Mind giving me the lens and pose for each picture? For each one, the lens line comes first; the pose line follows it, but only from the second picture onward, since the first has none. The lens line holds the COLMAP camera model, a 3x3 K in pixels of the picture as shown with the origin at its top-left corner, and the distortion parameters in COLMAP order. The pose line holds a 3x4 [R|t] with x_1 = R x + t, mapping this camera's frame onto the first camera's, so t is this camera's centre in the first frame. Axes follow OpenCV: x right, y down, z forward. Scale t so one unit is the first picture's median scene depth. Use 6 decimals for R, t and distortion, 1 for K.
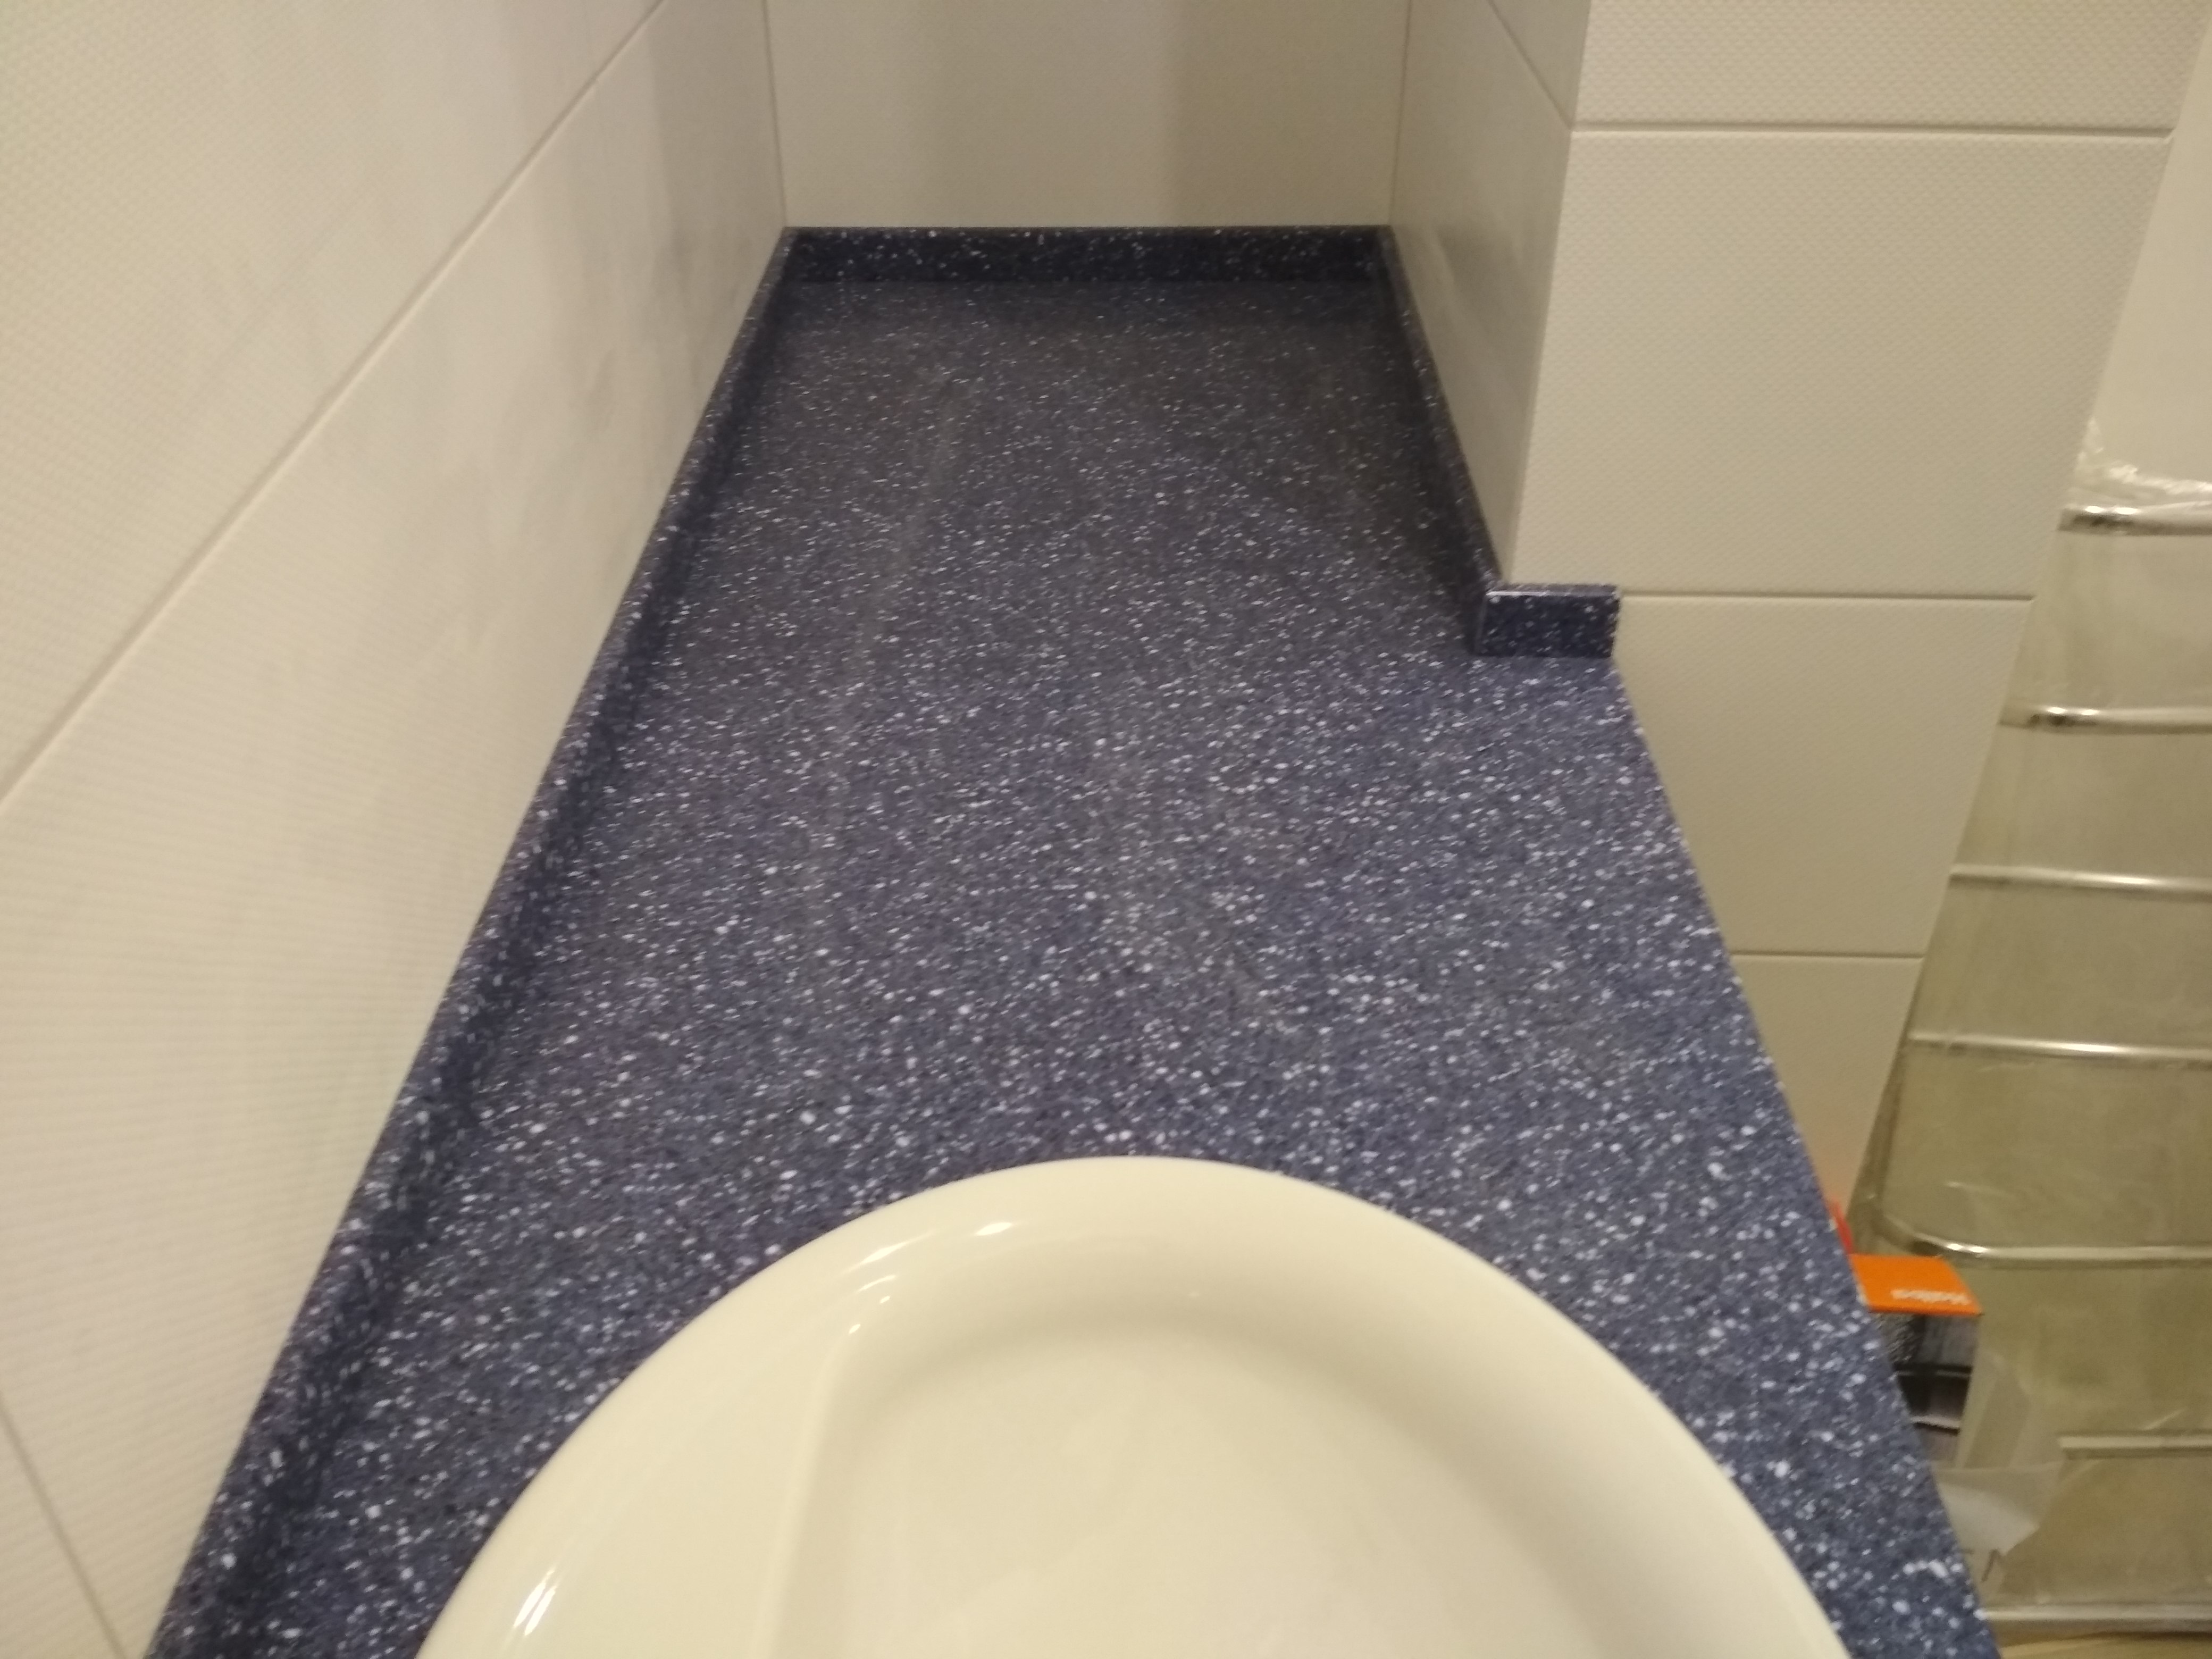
lens RADIAL K [[1959.9, 0, 1094.9], [0, 1959.9, 822.1], [0, 0, 1]] dist [0.101089, -0.202496]
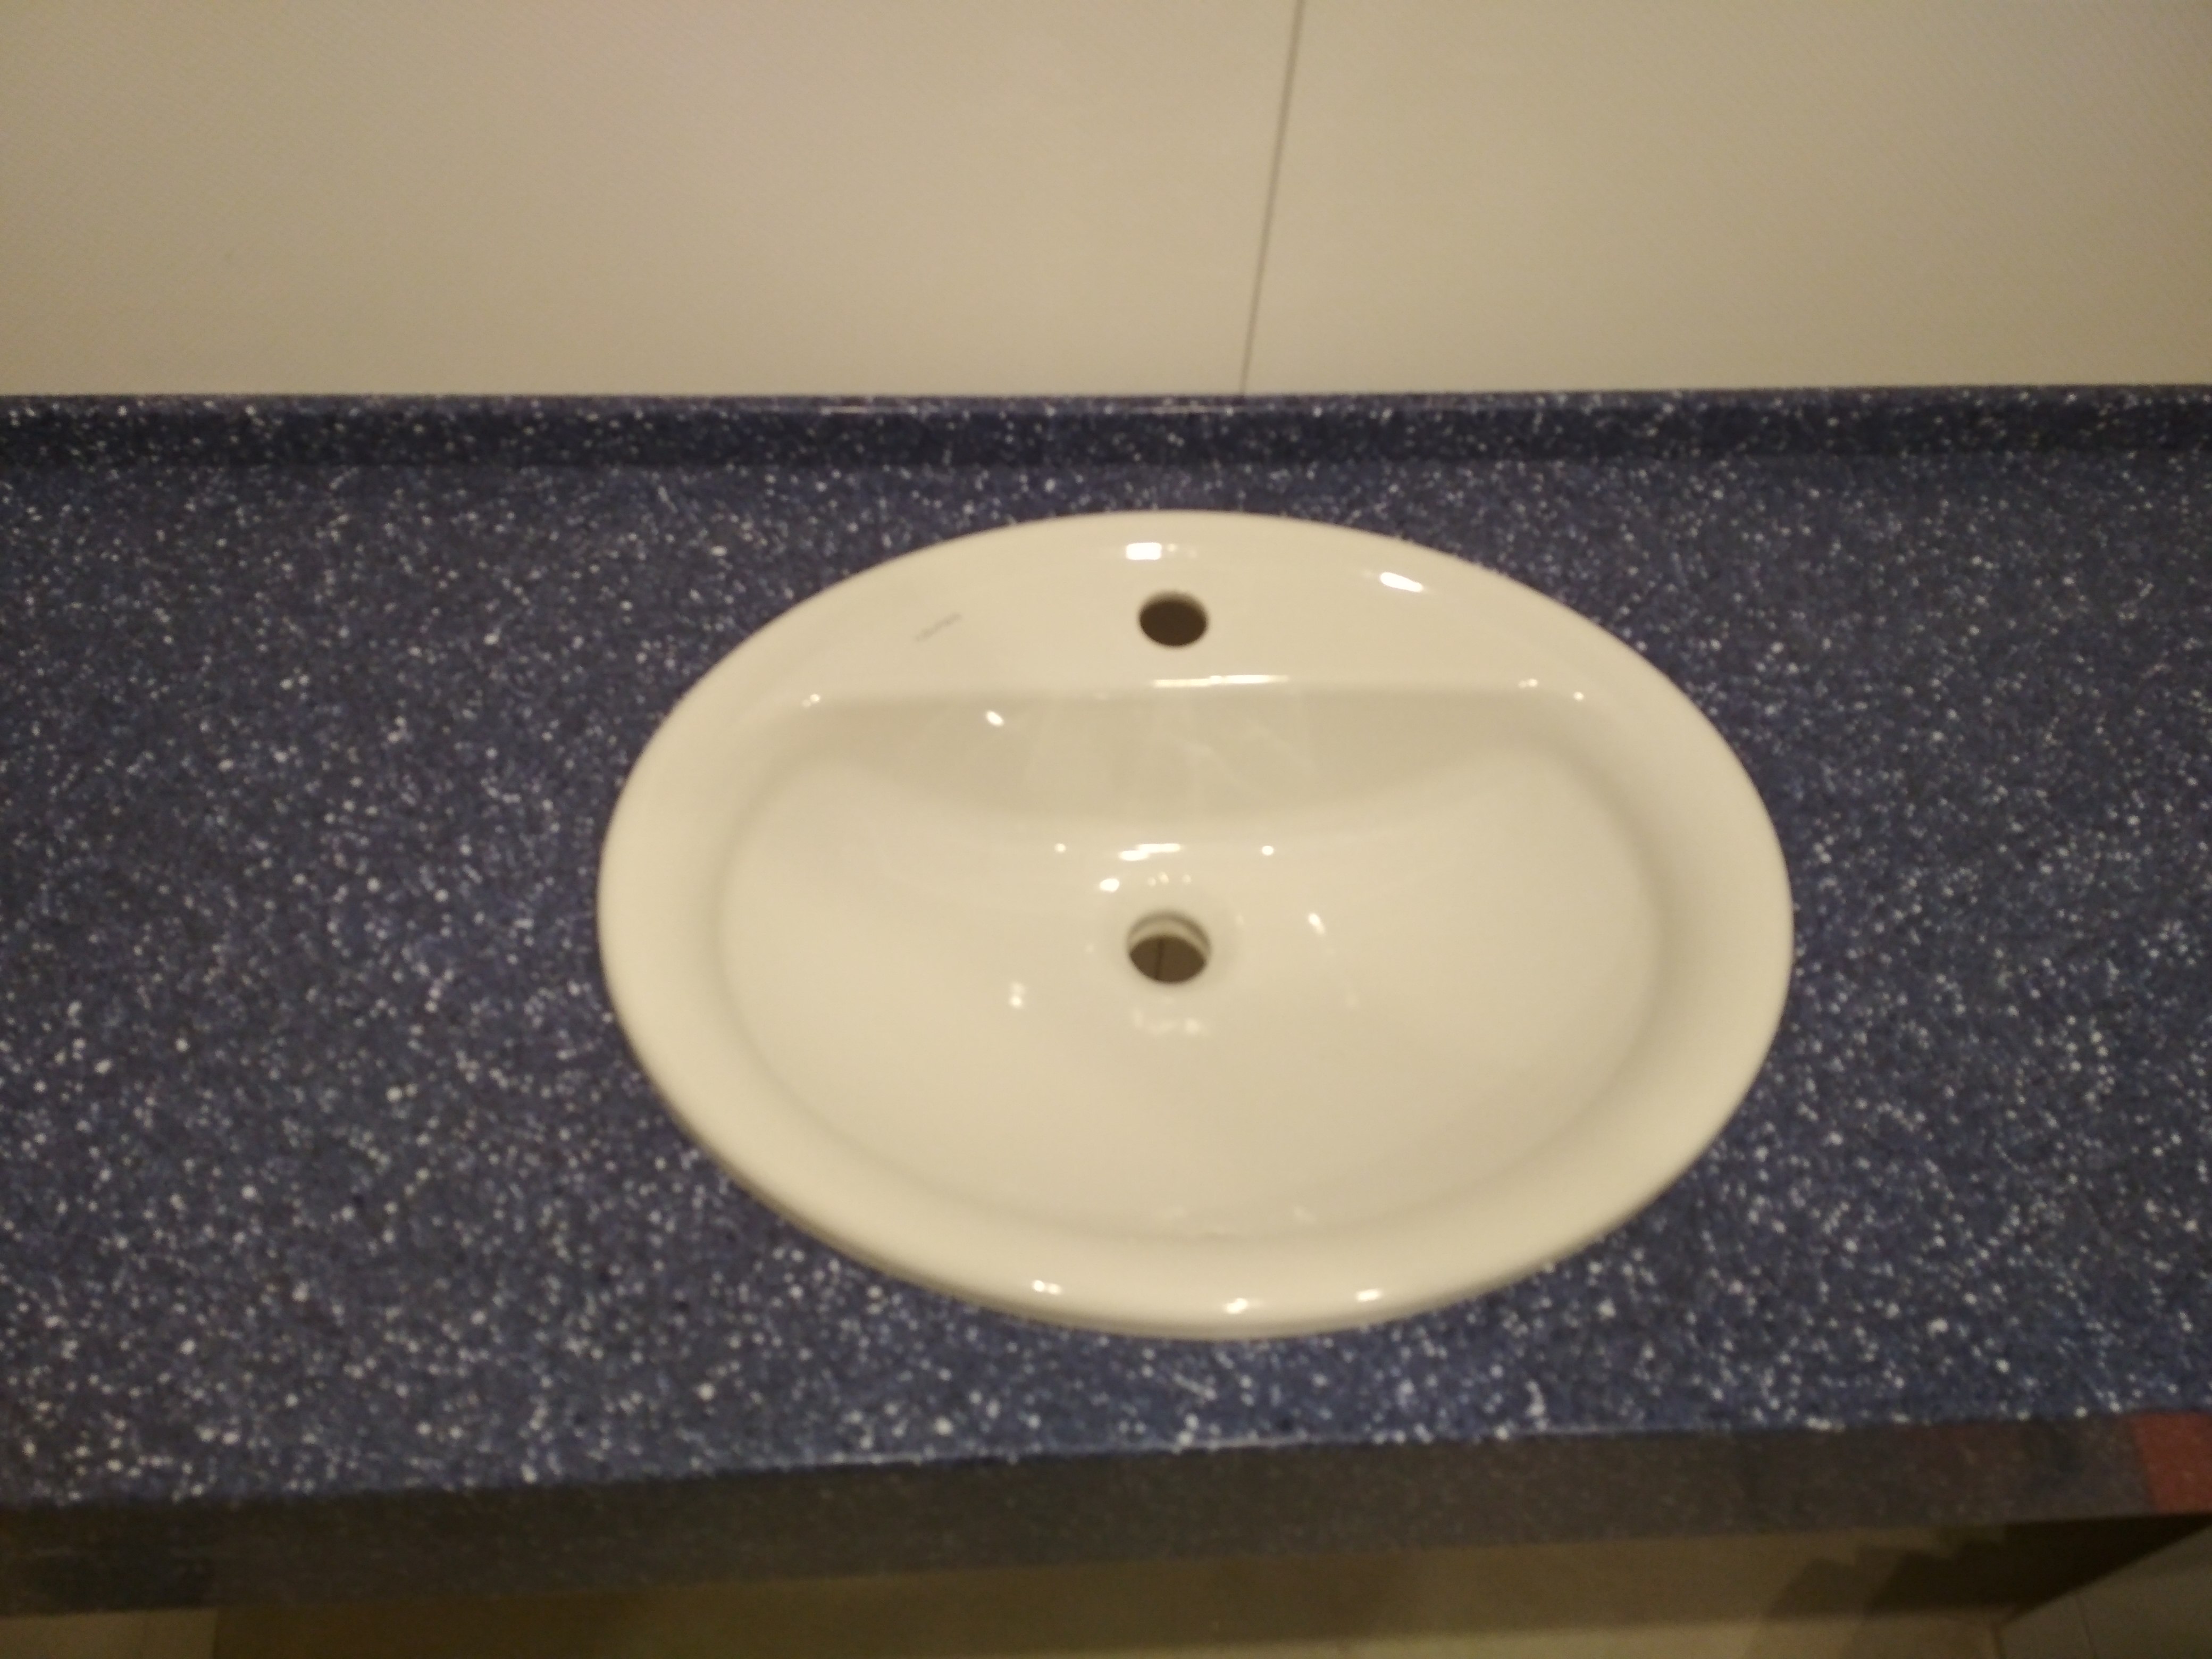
lens RADIAL K [[1959.9, 0, 1094.9], [0, 1959.9, 822.1], [0, 0, 1]] dist [0.101089, -0.202496]
pose [[0.079190, 0.839074, -0.538222, 0.609174], [-0.609225, 0.468092, 0.640106, -0.351506], [0.789034, 0.277208, 0.548253, -0.025972]]
